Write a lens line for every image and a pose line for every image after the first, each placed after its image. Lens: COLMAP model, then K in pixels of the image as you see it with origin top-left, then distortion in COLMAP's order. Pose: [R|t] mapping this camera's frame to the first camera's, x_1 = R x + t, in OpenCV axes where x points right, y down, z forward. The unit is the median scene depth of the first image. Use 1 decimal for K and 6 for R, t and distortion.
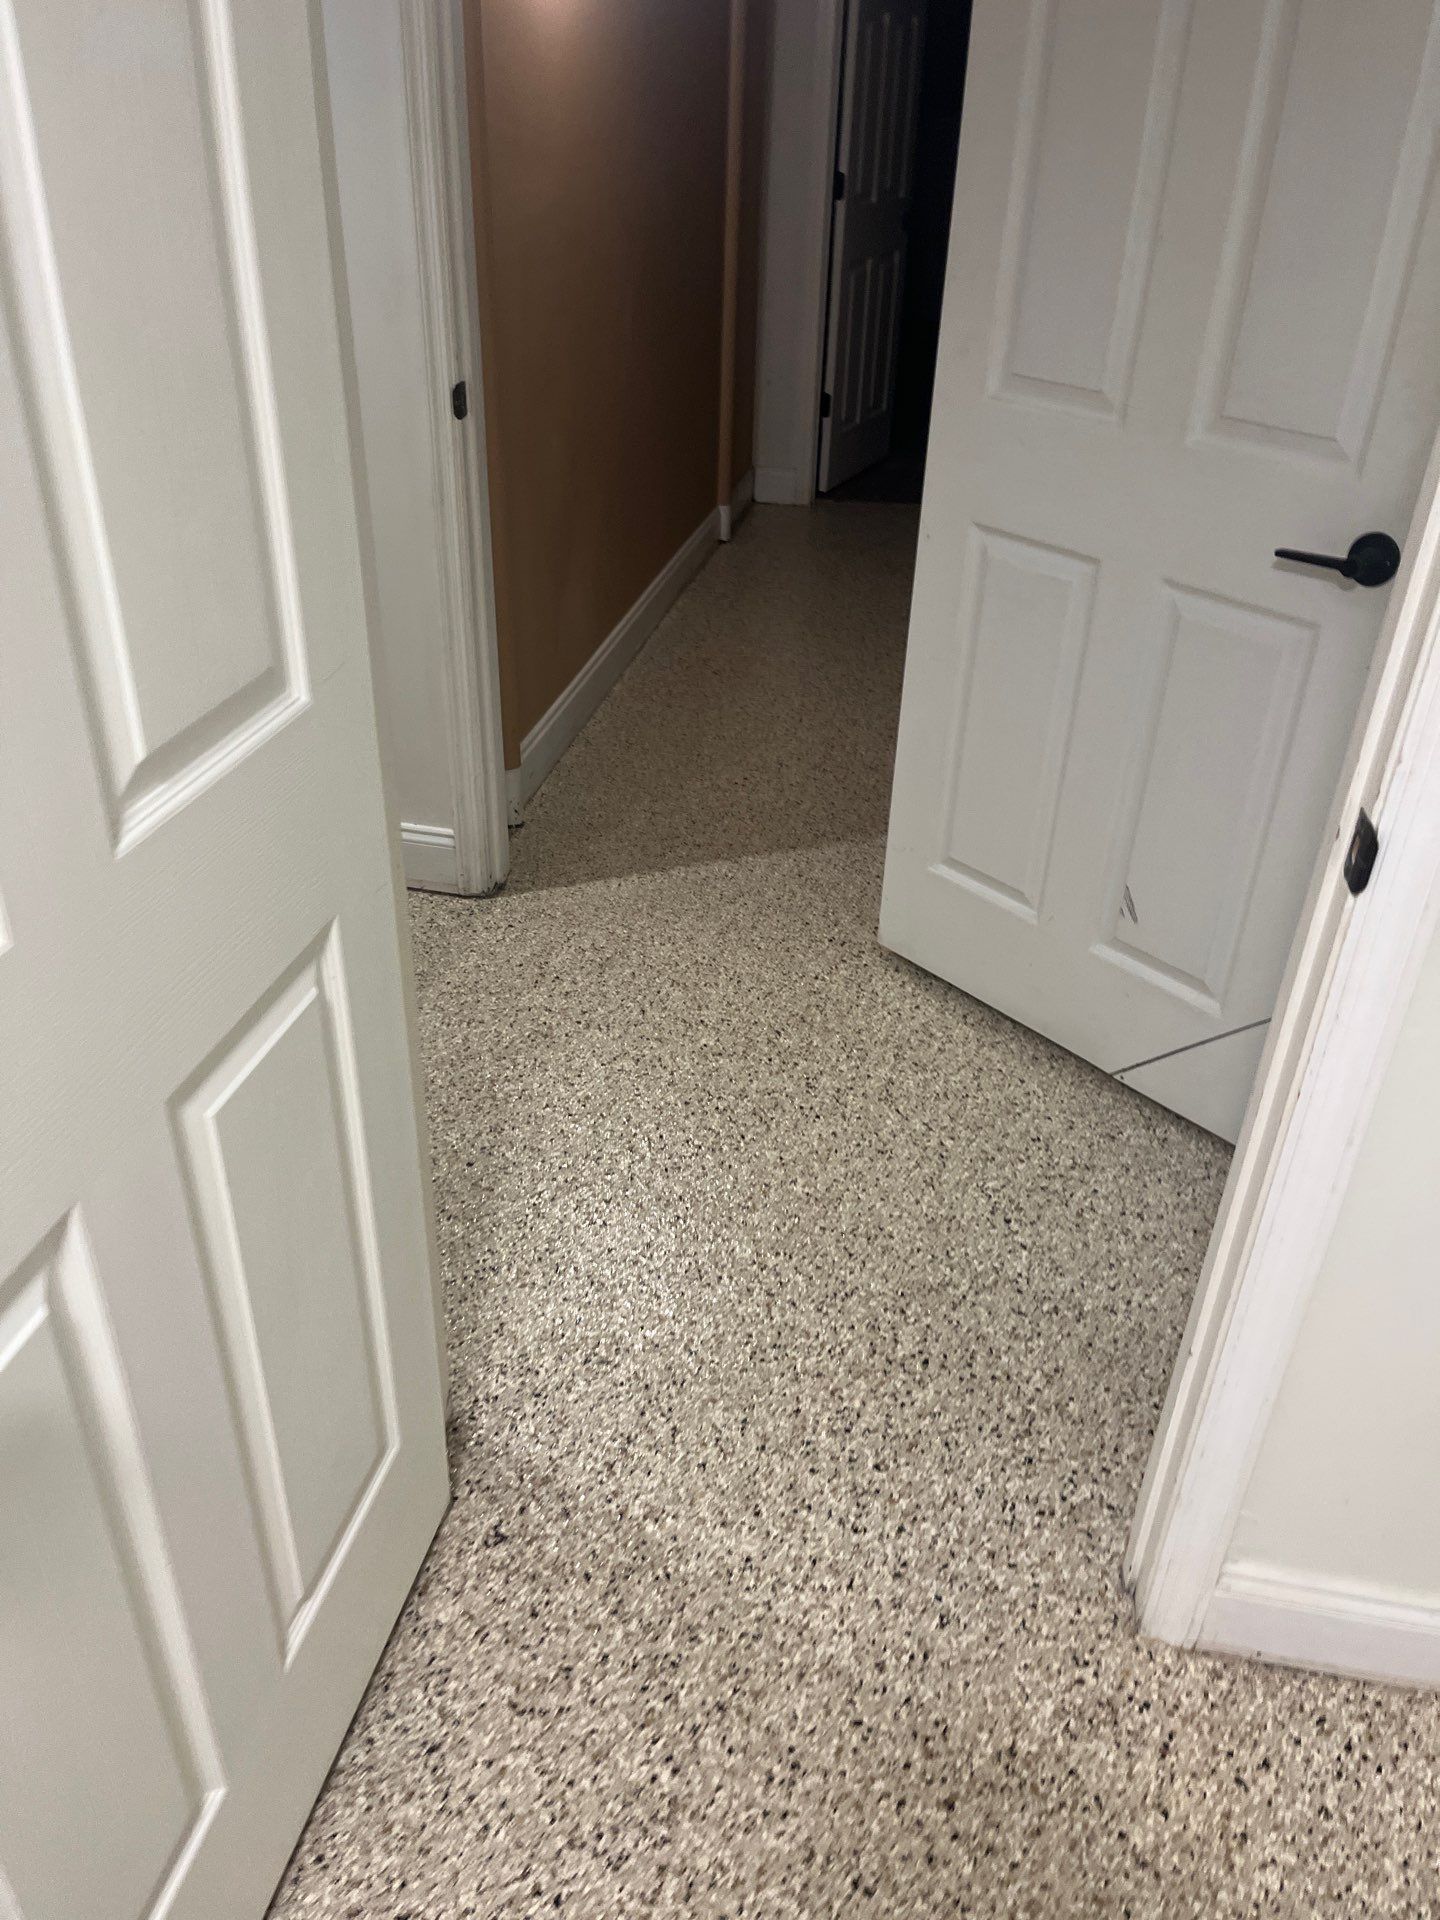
lens RADIAL K [[1438.5, 0, 722.7], [0, 1438.5, 951.5], [0, 0, 1]] dist [0.008861, -0.002821]
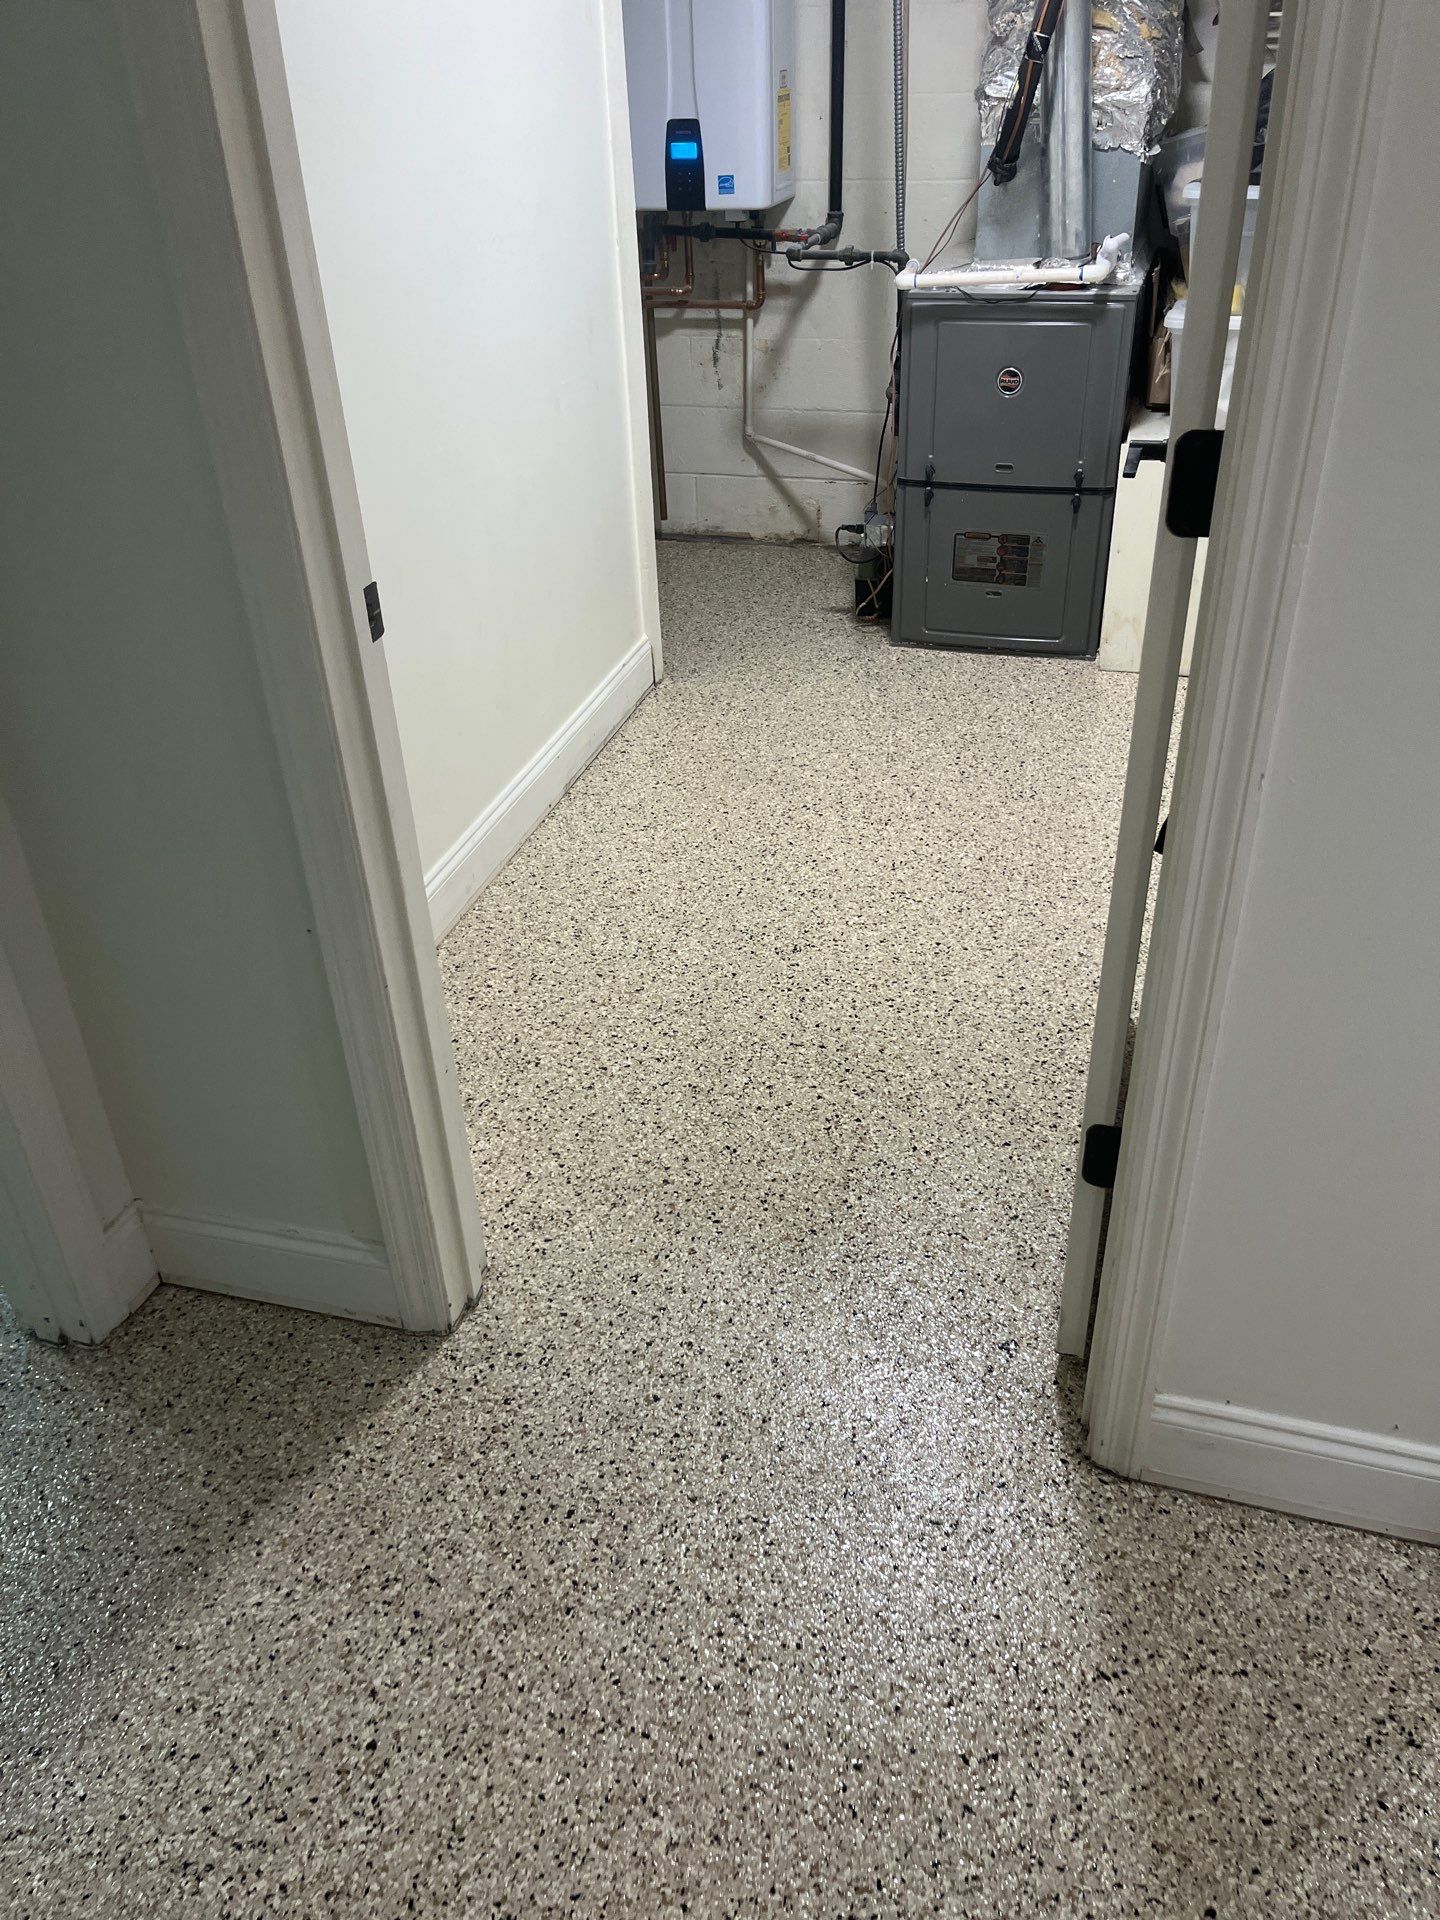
lens RADIAL K [[1438.5, 0, 725.8], [0, 1438.5, 959.4], [0, 0, 1]] dist [0.008861, -0.002821]
pose [[-0.996867, -0.043337, 0.066170, 0.002010], [0.040966, 0.432752, 0.900582, -0.674464], [-0.067664, 0.900471, -0.429621, 1.095584]]
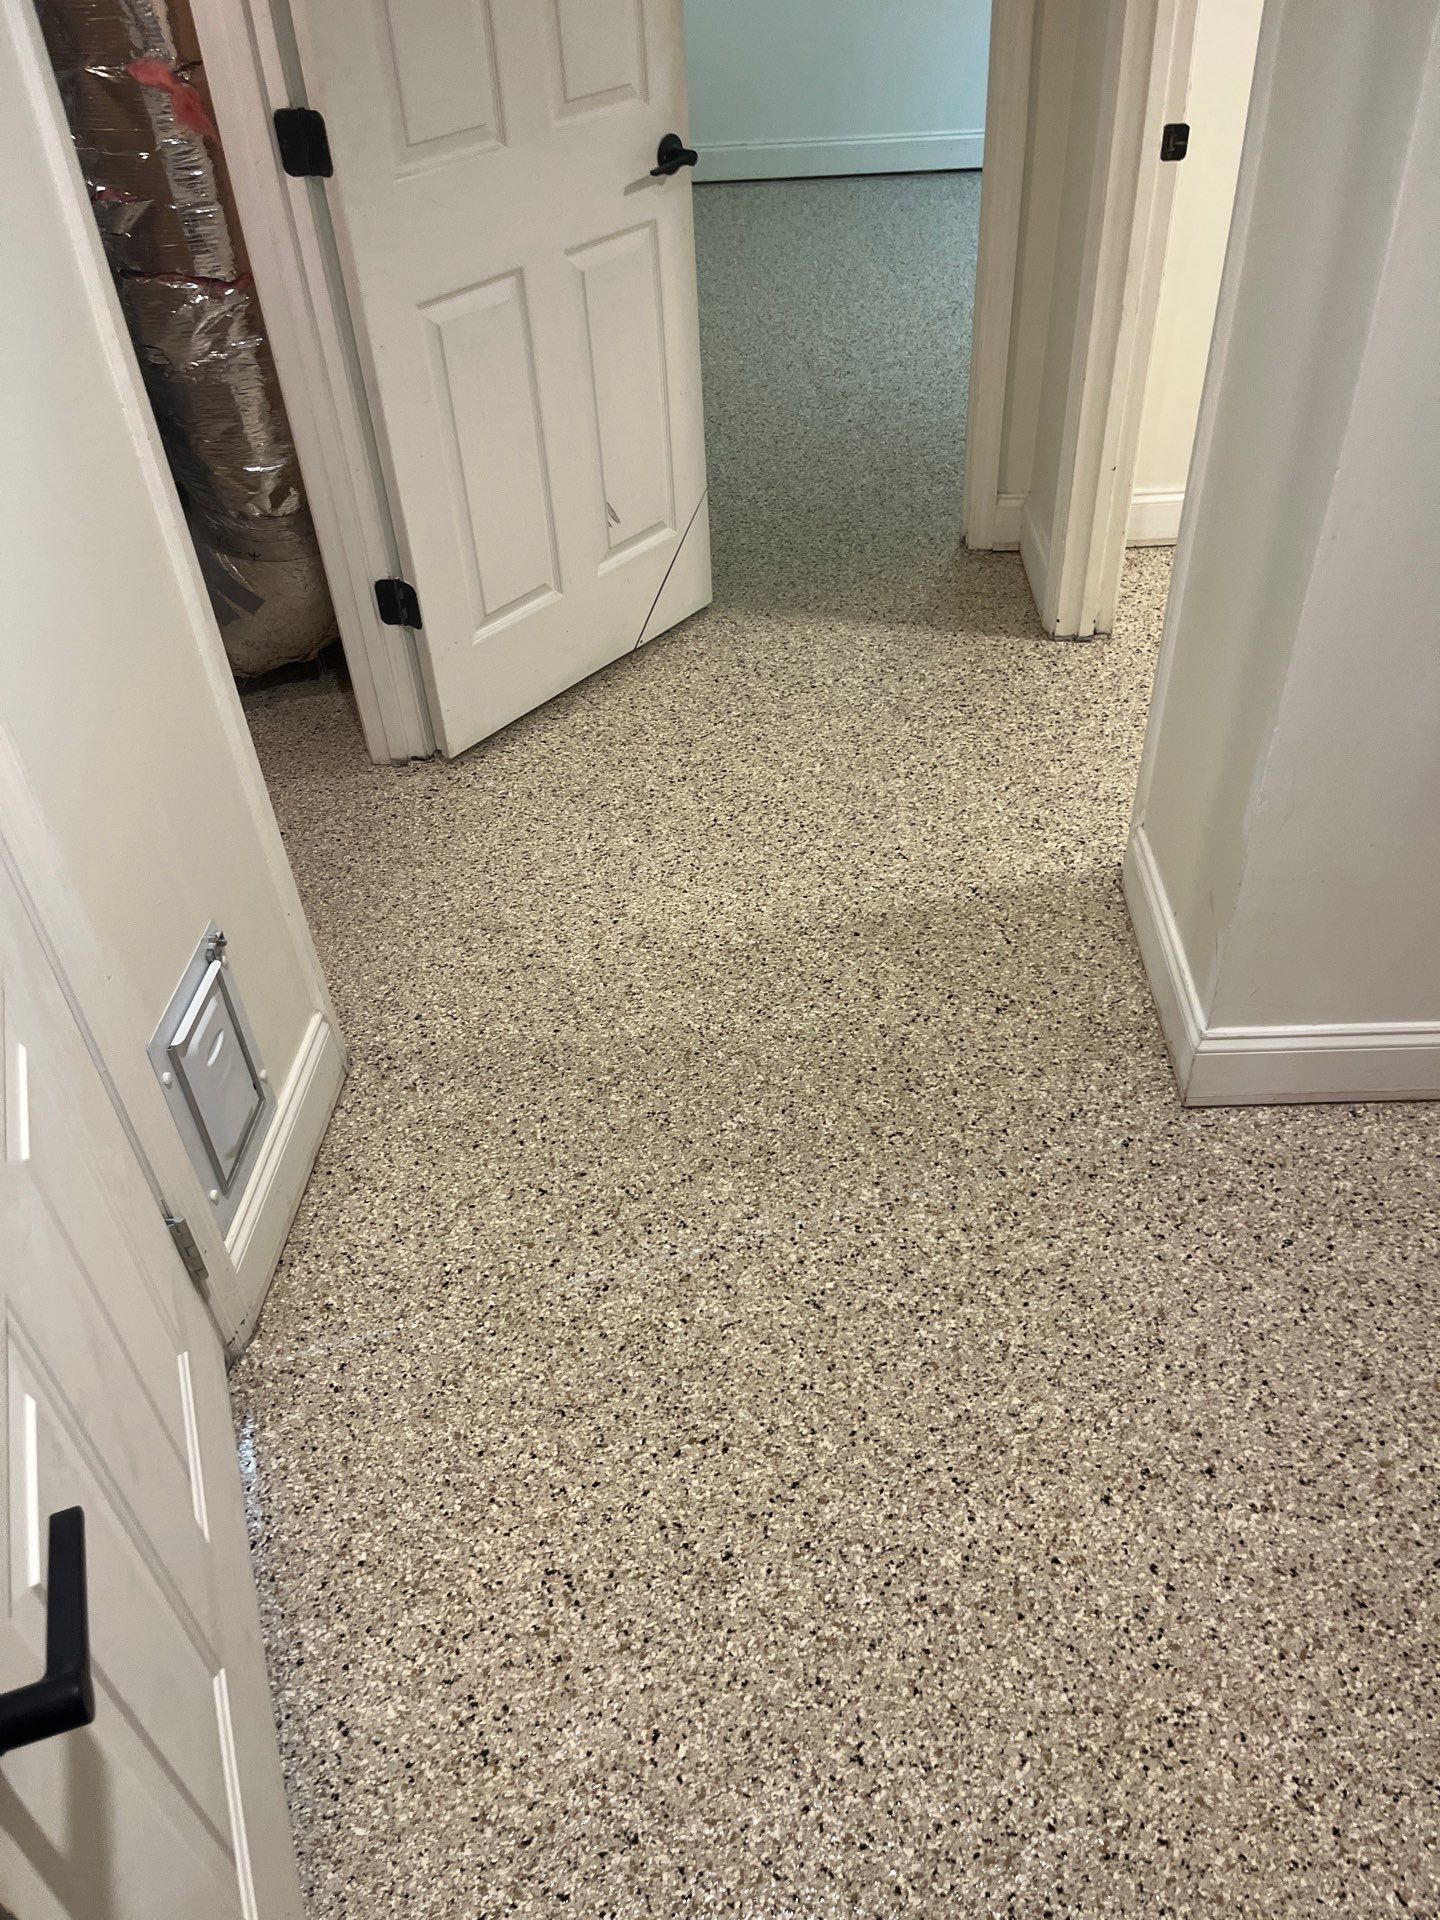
lens RADIAL K [[1438.5, 0, 718.3], [0, 1438.5, 961.4], [0, 0, 1]] dist [0.008861, -0.002821]
pose [[-0.166750, -0.660293, 0.732262, -1.164949], [0.556400, 0.550103, 0.622741, -0.695806], [-0.814010, 0.511273, 0.275657, 0.952731]]
